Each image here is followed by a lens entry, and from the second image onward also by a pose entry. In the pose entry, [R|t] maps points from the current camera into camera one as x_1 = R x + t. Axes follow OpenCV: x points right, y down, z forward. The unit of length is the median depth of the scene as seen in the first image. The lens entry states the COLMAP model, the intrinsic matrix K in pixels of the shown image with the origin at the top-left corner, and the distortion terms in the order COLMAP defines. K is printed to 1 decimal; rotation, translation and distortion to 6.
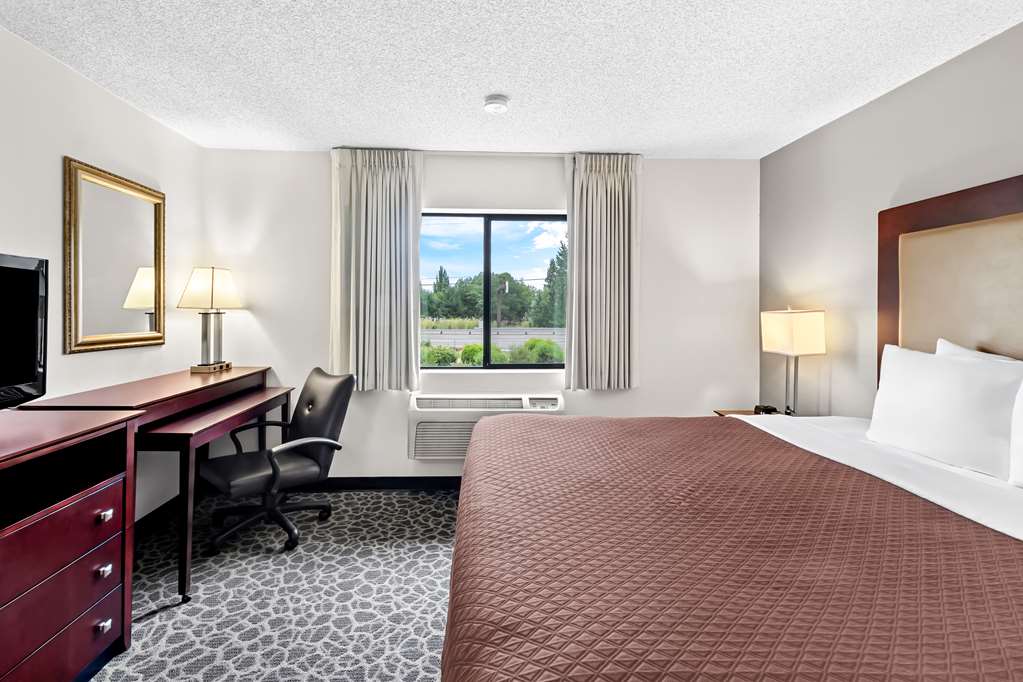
lens RADIAL K [[480.3, 0, 501.6], [0, 480.3, 312.5], [0, 0, 1]] dist [0.002471, 0.000237]
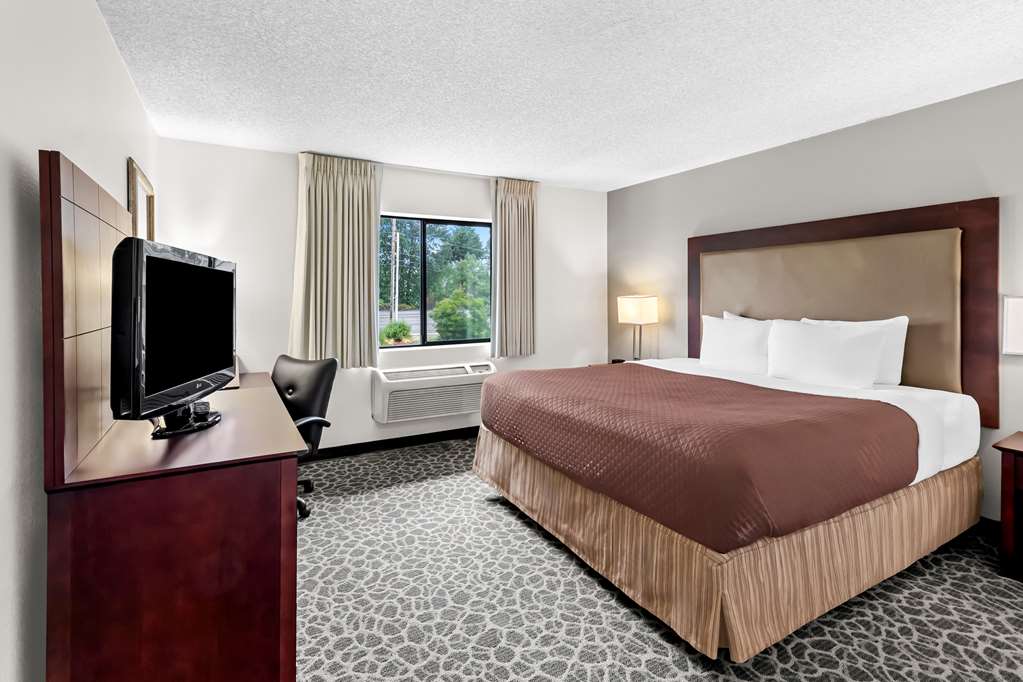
lens RADIAL K [[480.3, 0, 499.5], [0, 480.3, 296.9], [0, 0, 1]] dist [0.002471, 0.000237]
pose [[0.901812, -0.011910, 0.431963, -0.479092], [0.010505, 0.999929, 0.005638, -0.013603], [-0.432000, -0.000547, 0.901874, -0.215962]]
